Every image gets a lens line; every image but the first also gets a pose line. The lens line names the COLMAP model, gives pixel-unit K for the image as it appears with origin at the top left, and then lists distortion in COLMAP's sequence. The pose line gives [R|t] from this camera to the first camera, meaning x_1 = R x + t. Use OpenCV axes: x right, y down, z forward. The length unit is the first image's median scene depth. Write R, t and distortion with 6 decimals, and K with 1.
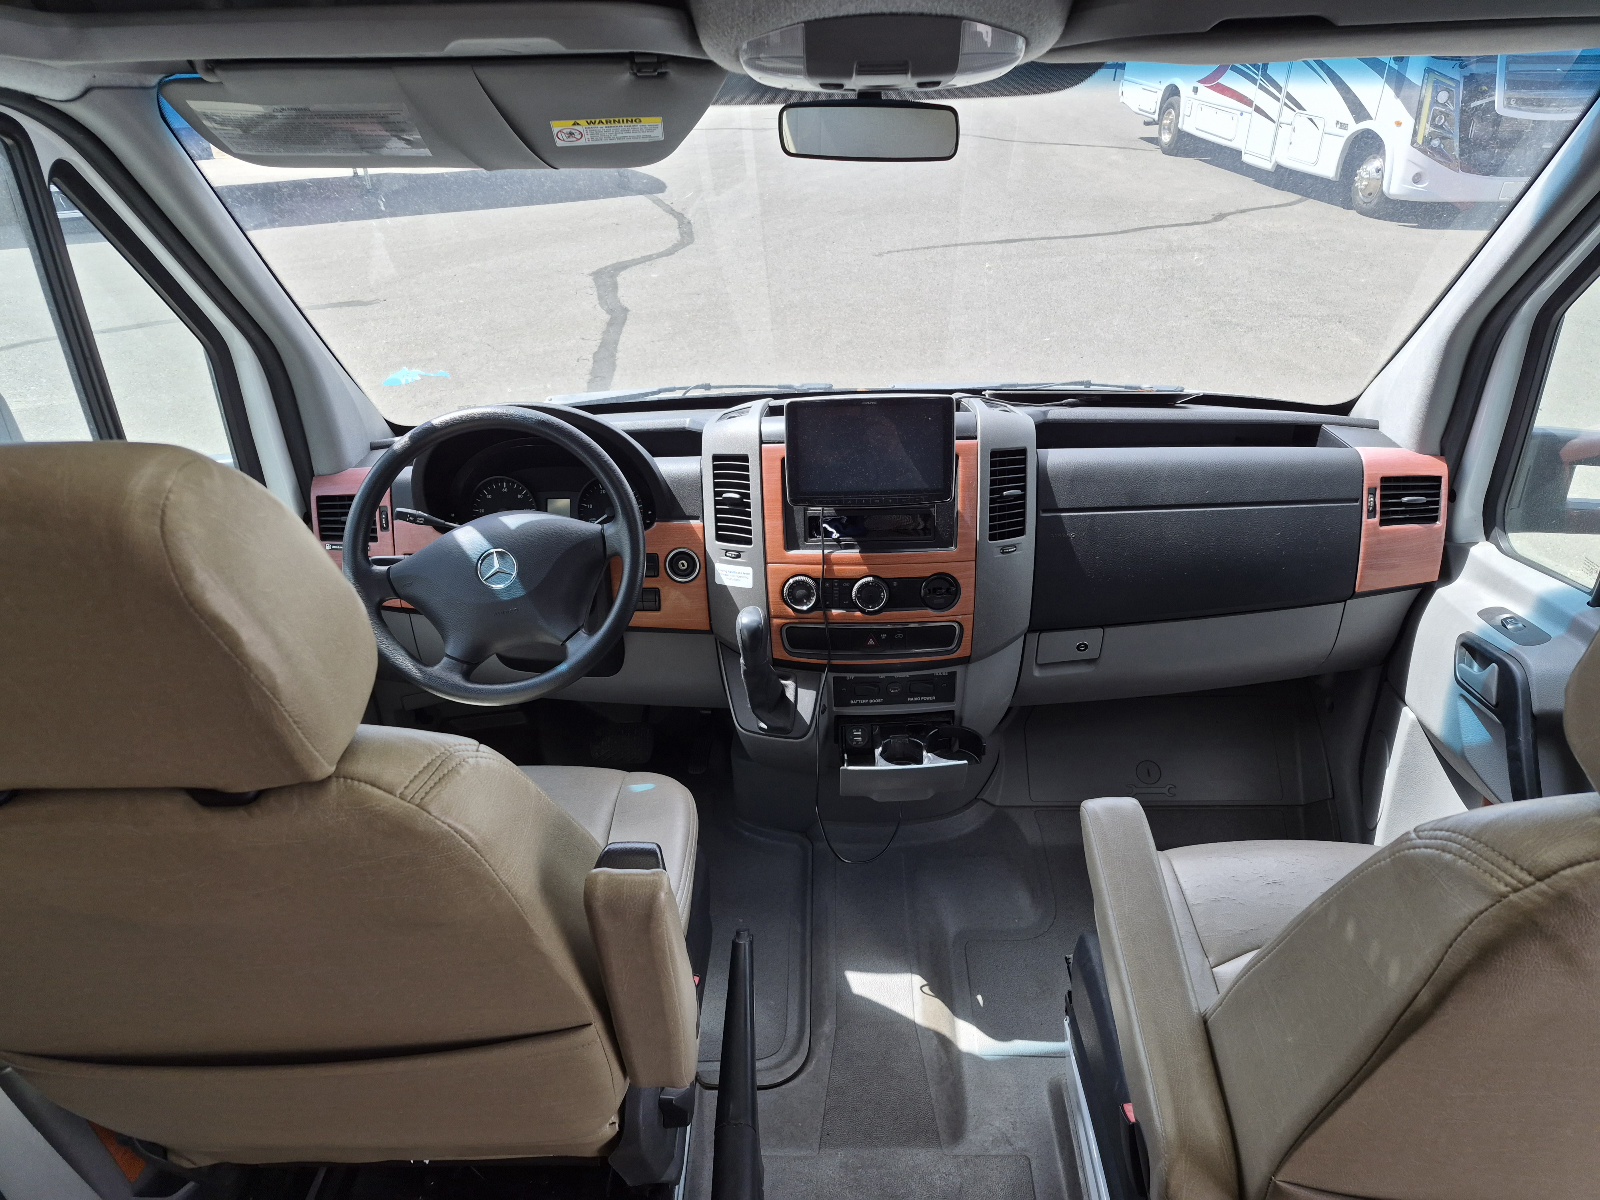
lens RADIAL K [[1074.1, 0, 811.3], [0, 1074.1, 600.6], [0, 0, 1]] dist [0.125016, -0.145285]
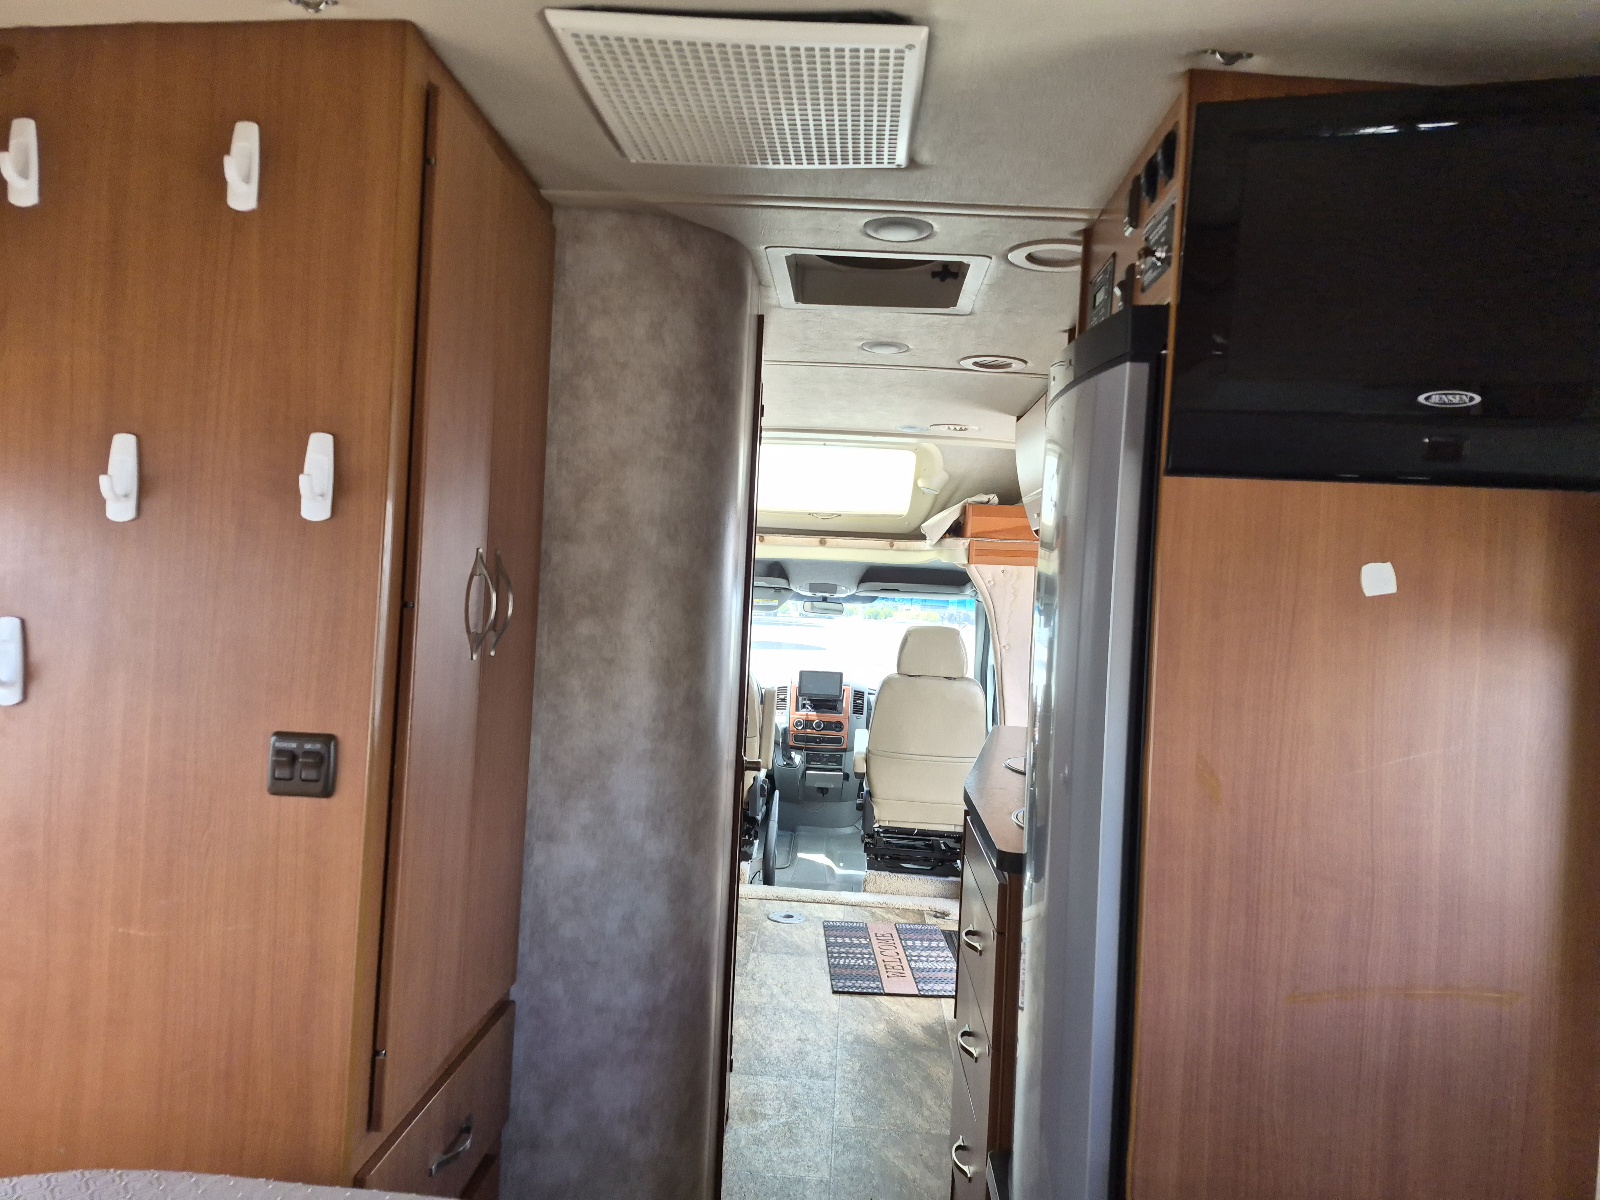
lens RADIAL K [[1074.1, 0, 811.3], [0, 1074.1, 600.6], [0, 0, 1]] dist [0.125016, -0.145285]
pose [[0.996950, 0.073909, -0.025078, 0.089284], [-0.076997, 0.878829, -0.470884, 1.294162], [-0.012763, 0.471378, 0.881839, -2.302918]]
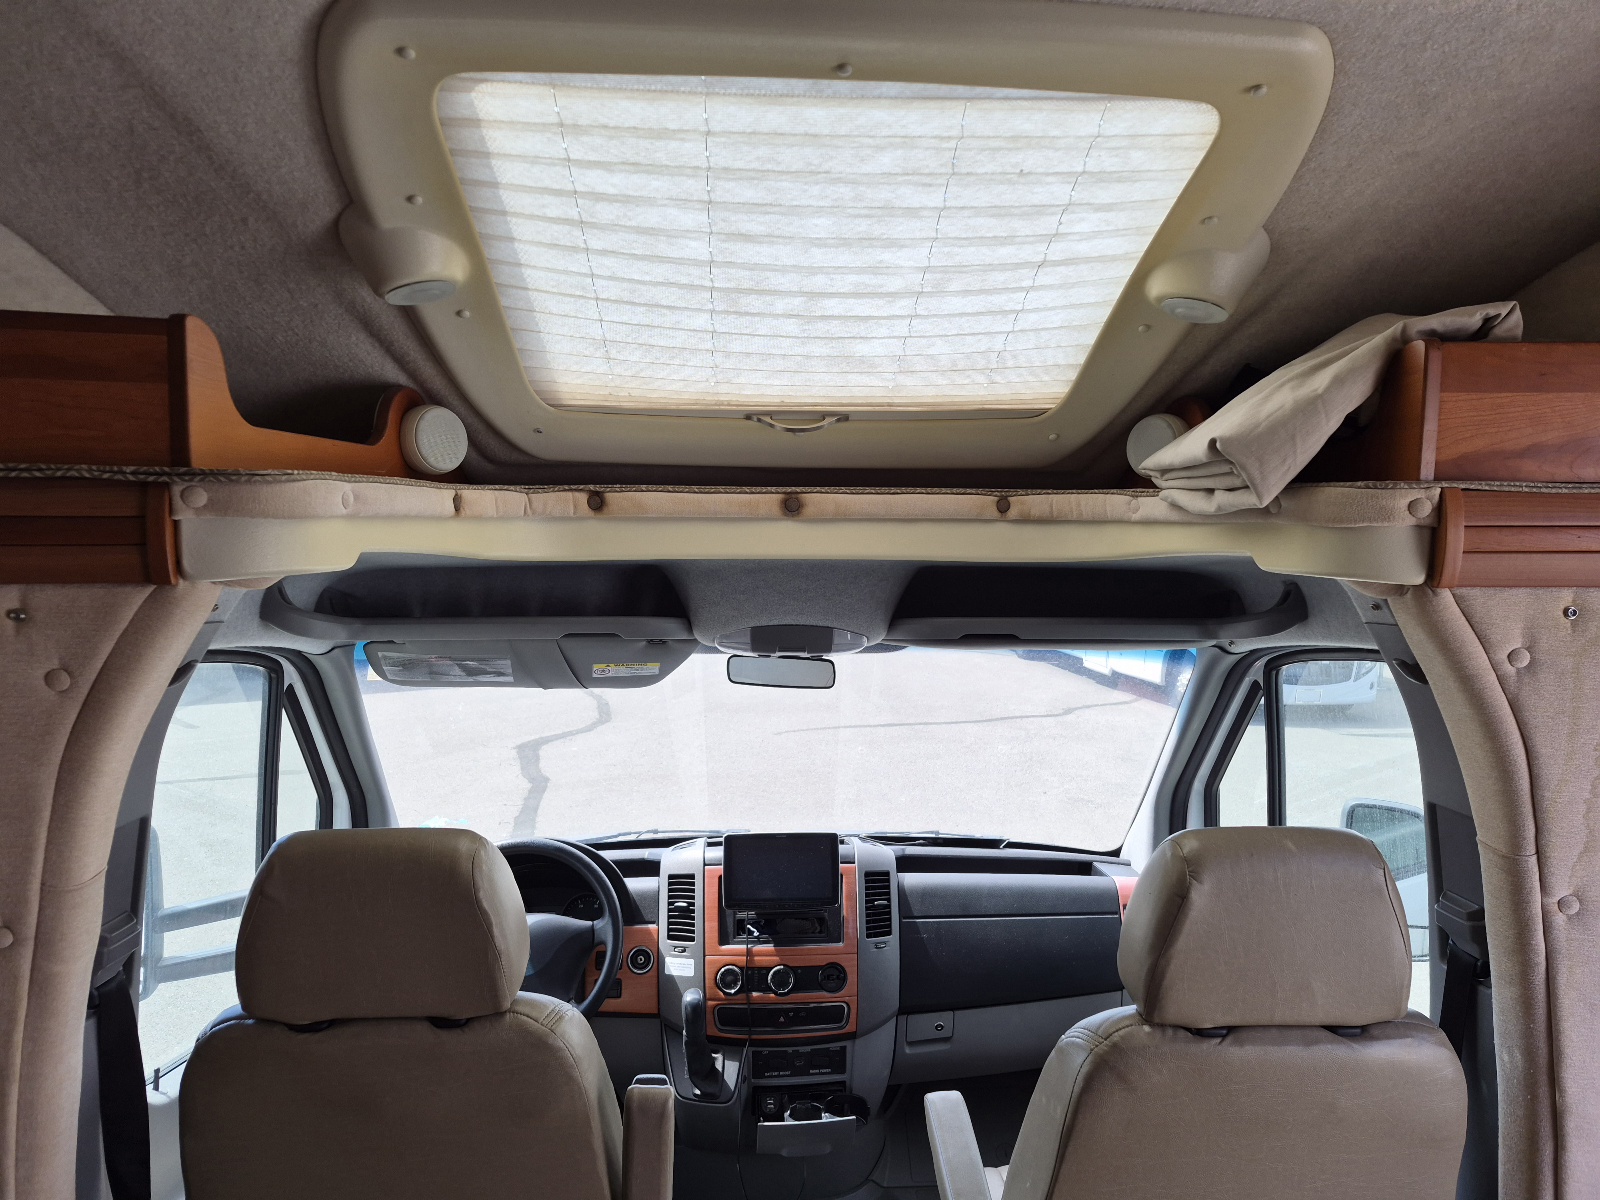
lens RADIAL K [[1063.4, 0, 804.8], [0, 1063.4, 600.6], [0, 0, 1]] dist [0.055963, -0.035690]
pose [[0.996101, 0.027945, 0.083677, -0.041571], [0.009576, 0.908652, -0.417444, 0.122670], [-0.087699, 0.416618, 0.904842, -0.420800]]
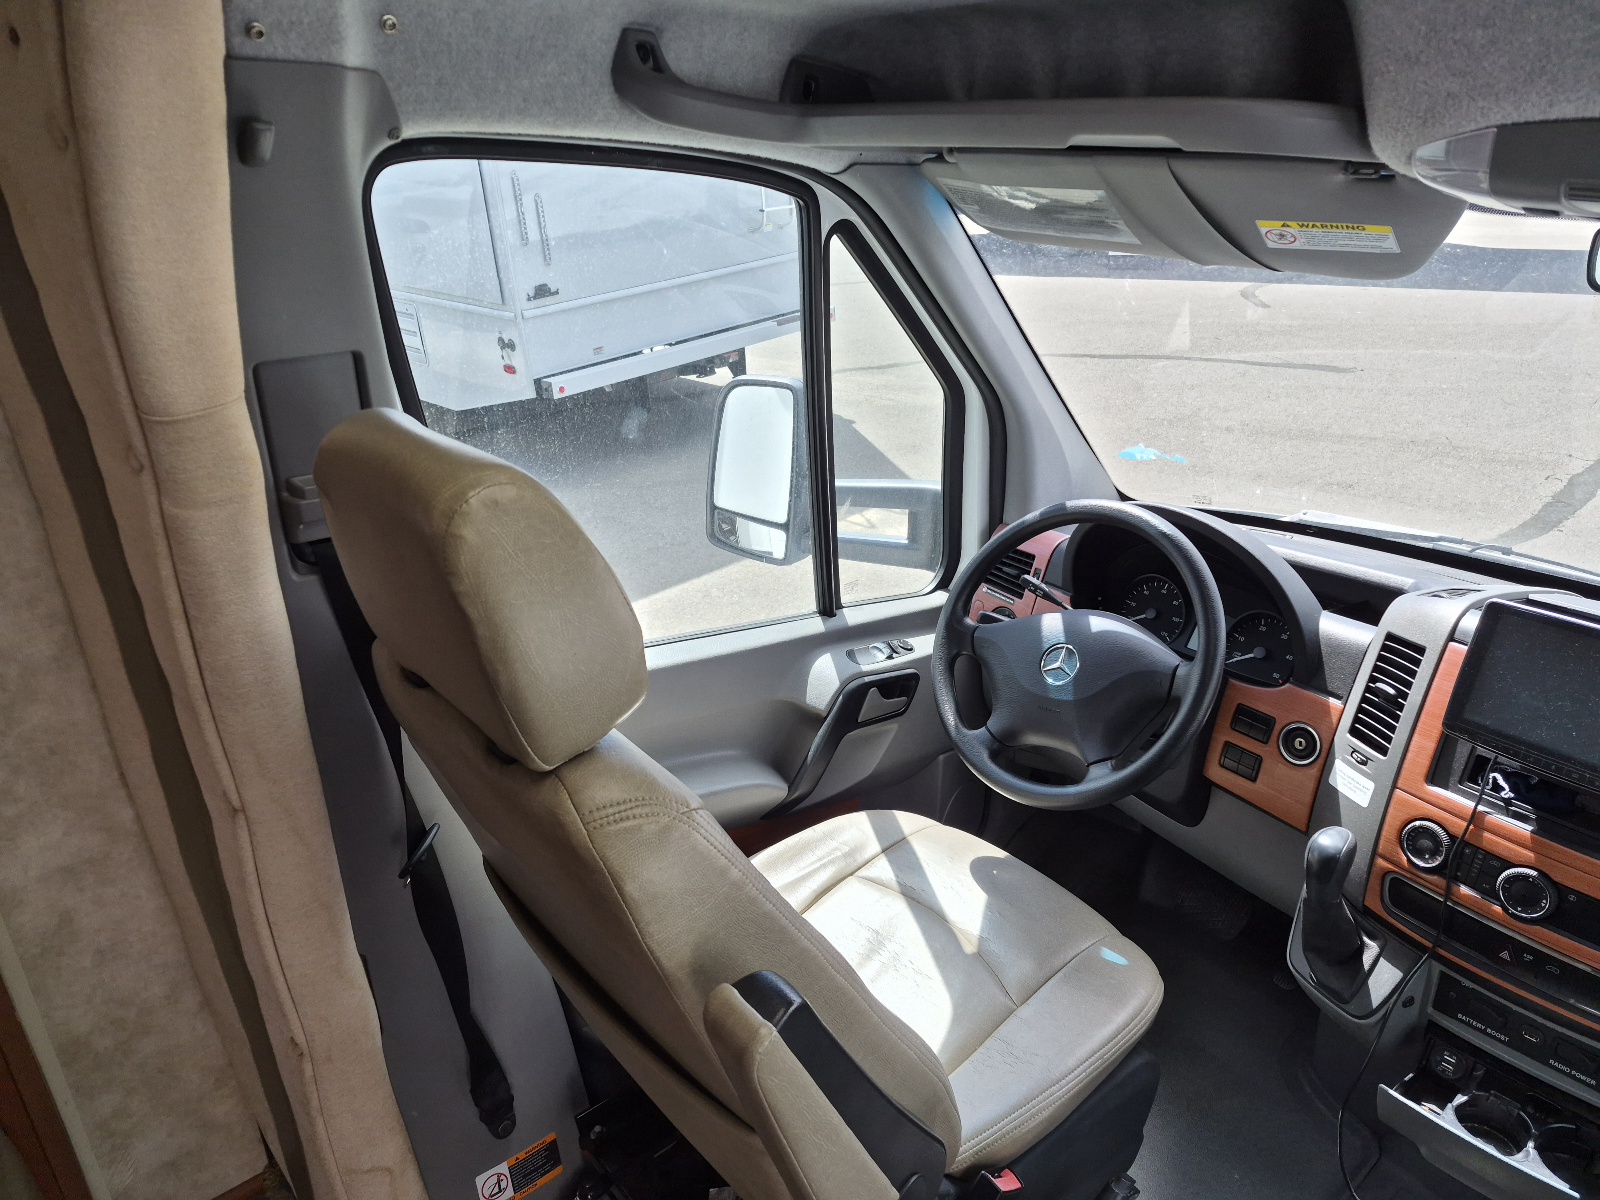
lens RADIAL K [[1095.1, 0, 798.1], [0, 1095.1, 610.9], [0, 0, 1]] dist [0.072666, -0.069435]
pose [[0.643877, 0.329716, -0.690441, 0.189198], [-0.357791, 0.927393, 0.109210, -0.085088], [0.676319, 0.176716, 0.715097, 0.126908]]
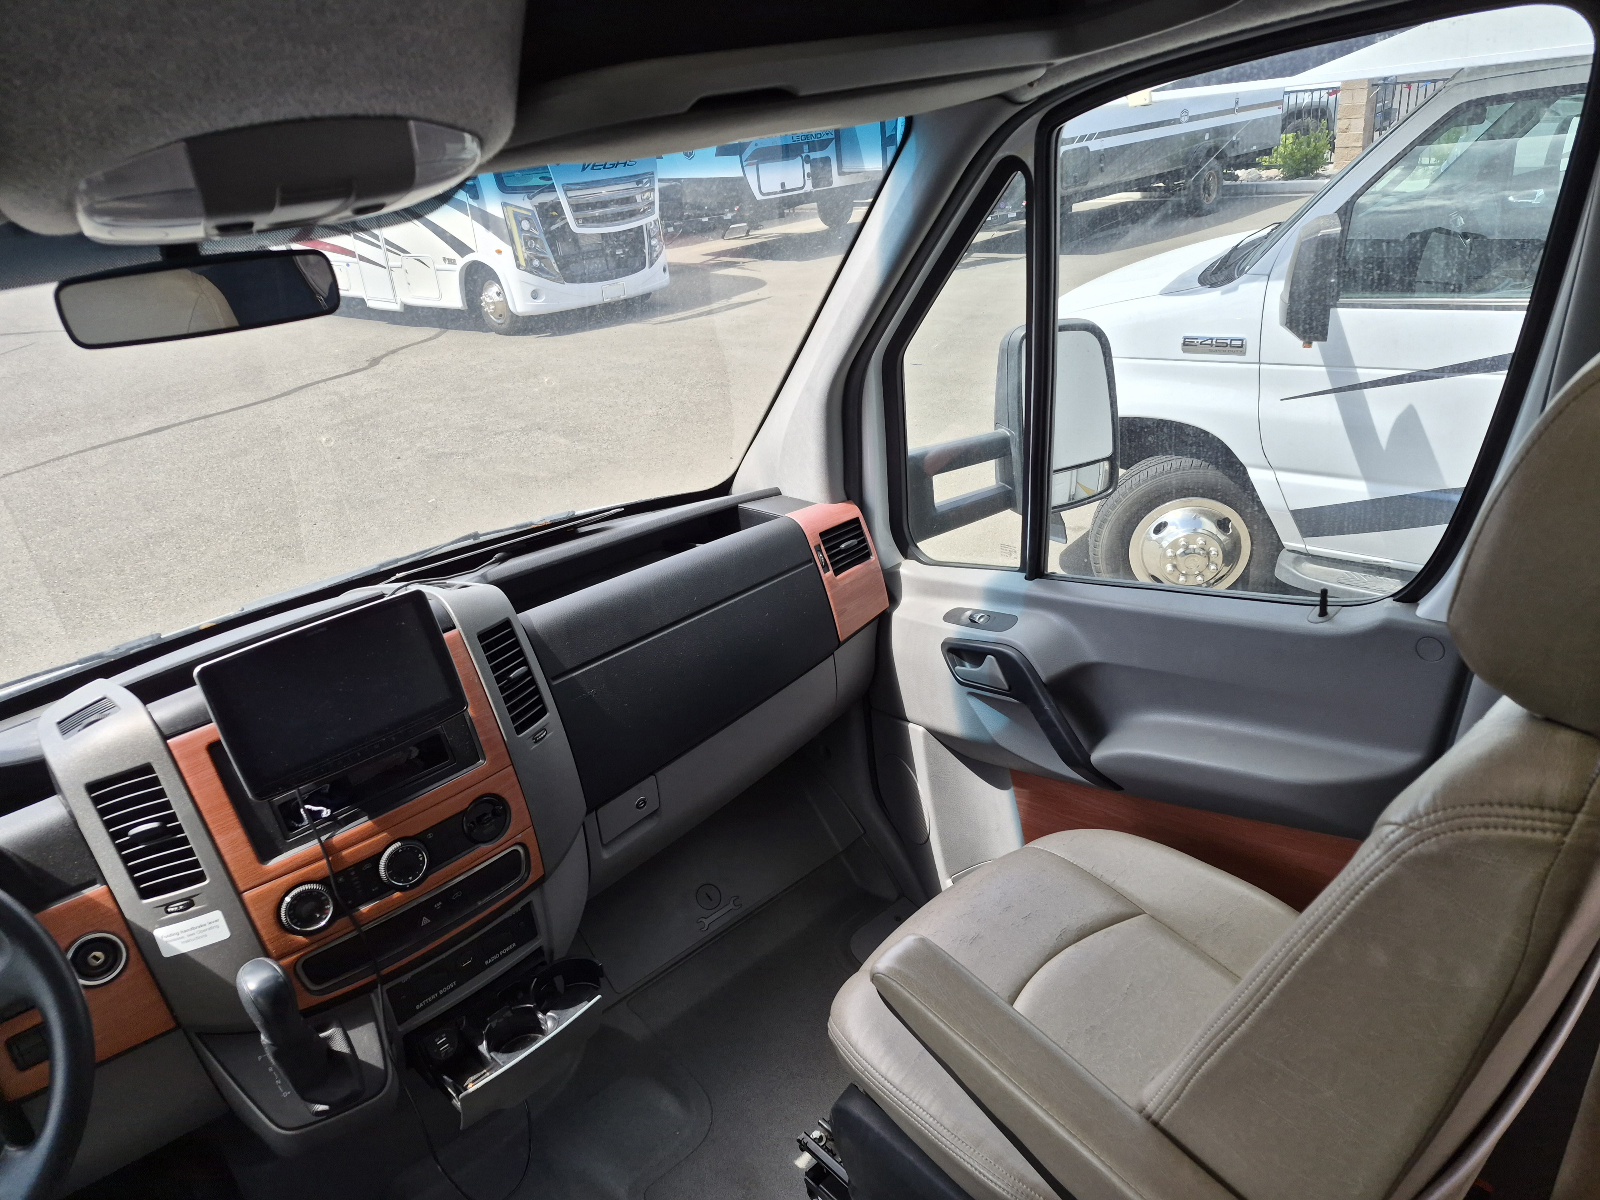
lens RADIAL K [[1095.1, 0, 798.1], [0, 1095.1, 610.9], [0, 0, 1]] dist [0.072666, -0.069435]
pose [[0.736870, -0.332164, 0.588803, -0.138560], [0.396552, 0.917761, 0.021467, -0.074878], [-0.547512, 0.217673, 0.807991, 0.180873]]
